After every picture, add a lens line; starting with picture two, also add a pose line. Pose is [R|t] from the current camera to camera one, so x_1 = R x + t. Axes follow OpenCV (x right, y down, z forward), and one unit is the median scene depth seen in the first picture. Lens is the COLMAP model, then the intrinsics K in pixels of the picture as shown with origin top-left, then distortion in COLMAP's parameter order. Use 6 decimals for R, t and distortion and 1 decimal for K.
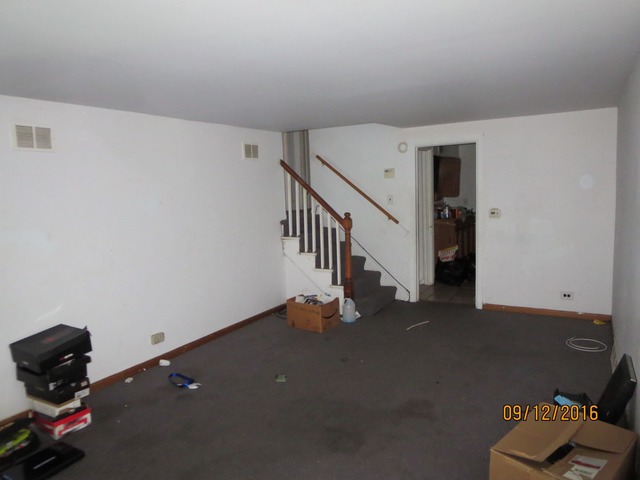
lens RADIAL K [[454.6, 0, 320.6], [0, 454.6, 239.7], [0, 0, 1]] dist [0.001632, 0.003680]
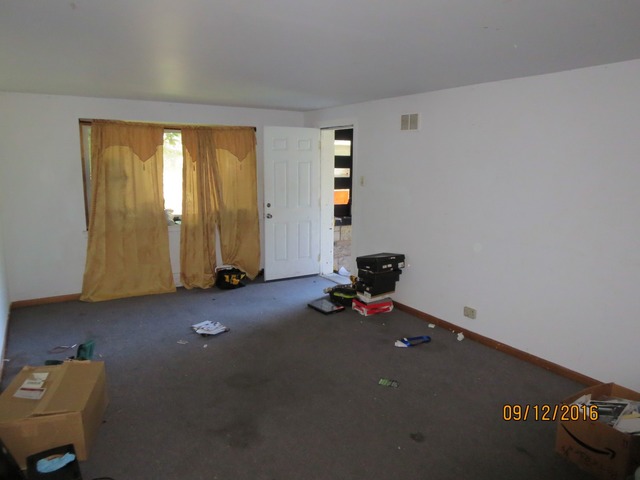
lens RADIAL K [[454.6, 0, 320.5], [0, 454.6, 240.9], [0, 0, 1]] dist [0.001632, 0.003680]
pose [[-0.465249, 0.186181, -0.865379, 0.821143], [-0.112221, 0.957336, 0.266298, -0.214358], [0.878038, 0.221009, -0.424506, 1.437464]]
